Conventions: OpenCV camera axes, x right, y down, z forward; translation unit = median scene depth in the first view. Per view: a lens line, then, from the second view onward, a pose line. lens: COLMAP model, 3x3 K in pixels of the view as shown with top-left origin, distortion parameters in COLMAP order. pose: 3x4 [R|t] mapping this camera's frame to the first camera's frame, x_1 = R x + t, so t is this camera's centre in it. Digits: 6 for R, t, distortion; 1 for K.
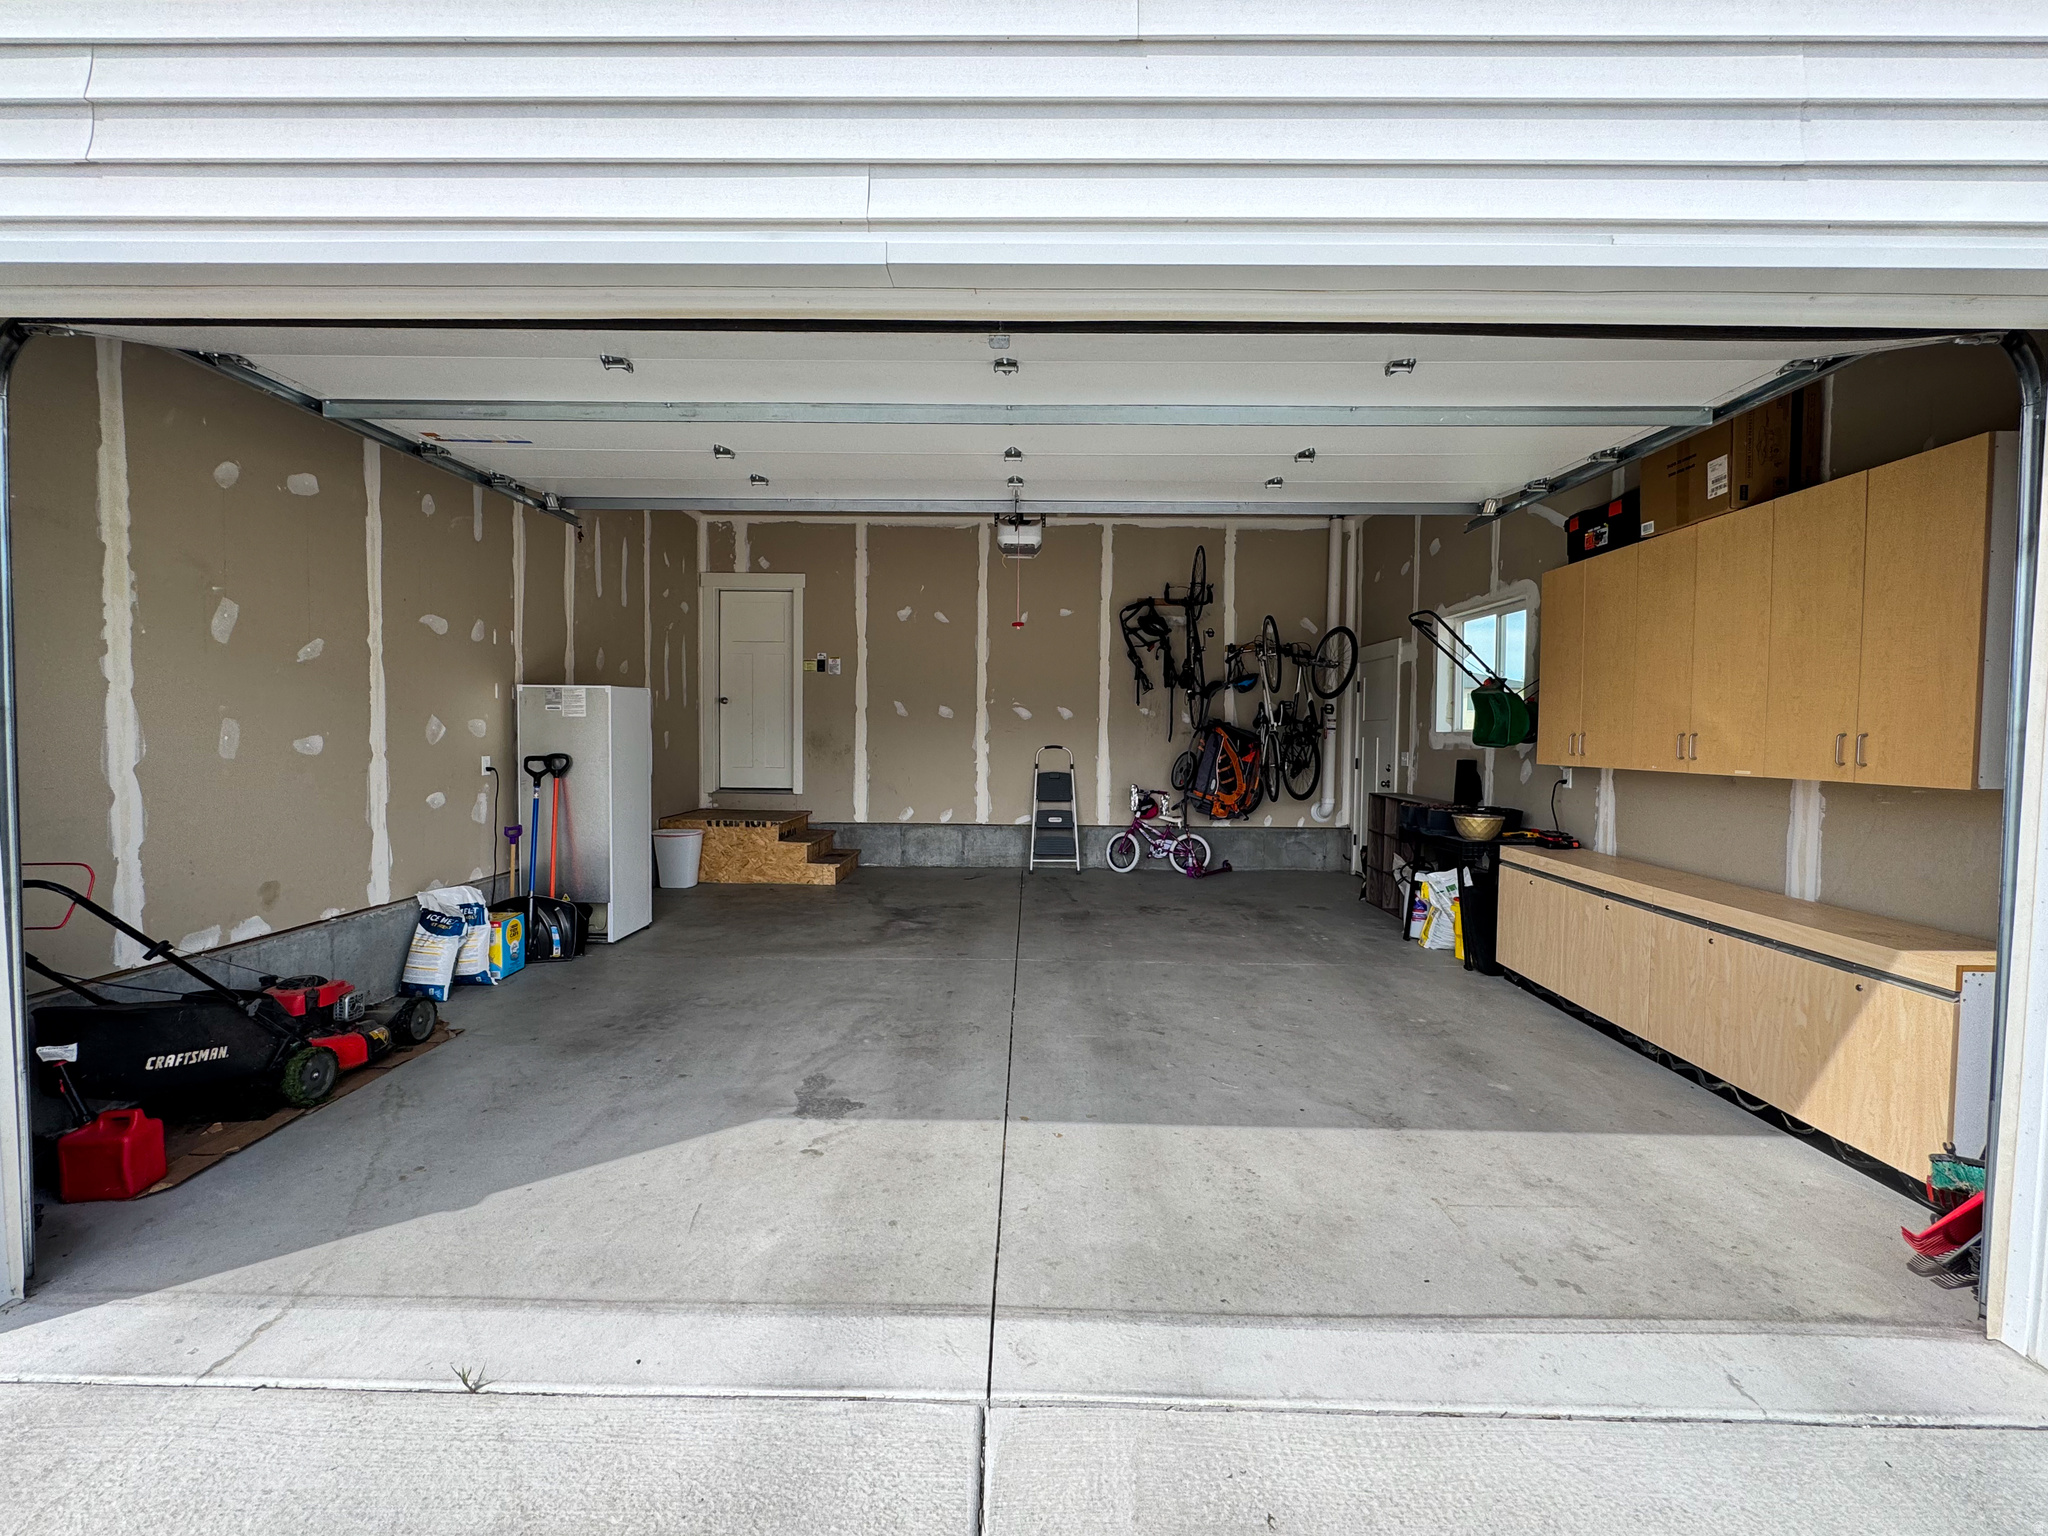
lens RADIAL K [[858.9, 0, 1024.0], [0, 858.9, 768.0], [0, 0, 1]] dist [-0.000486, 0.000110]
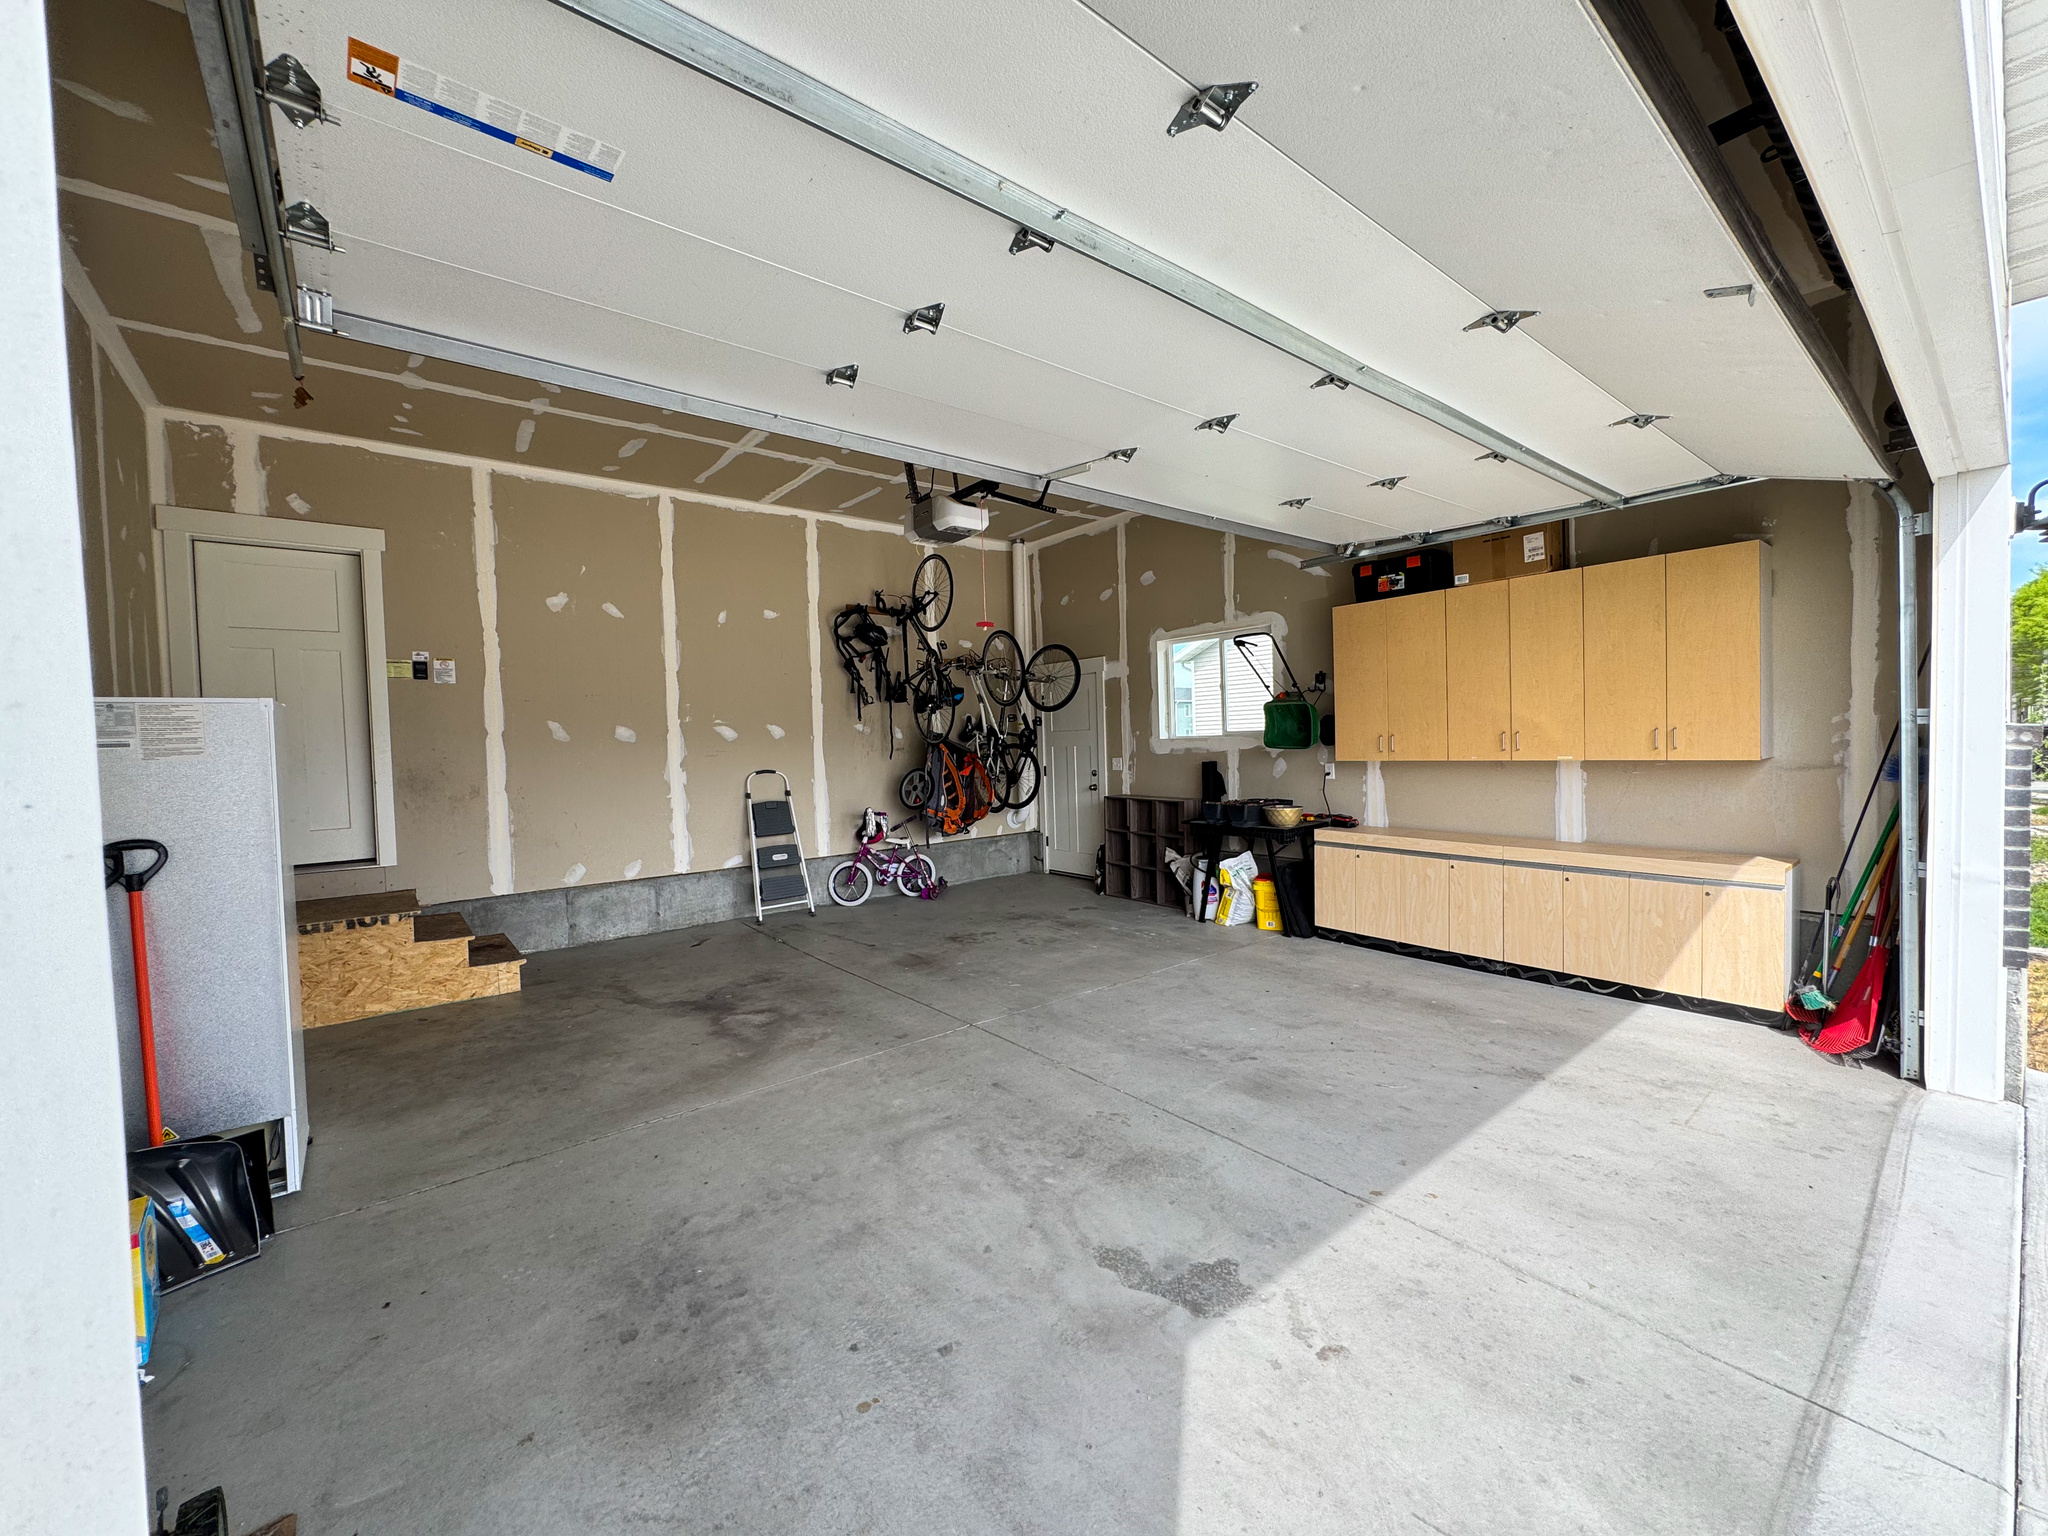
lens RADIAL K [[820.0, 0, 1024.0], [0, 820.0, 768.0], [0, 0, 1]] dist [-0.001806, 0.000262]
pose [[0.768056, -0.054347, 0.638073, -0.482913], [0.063948, 0.997921, 0.008020, -0.030993], [-0.637182, 0.034644, 0.769934, 0.357327]]
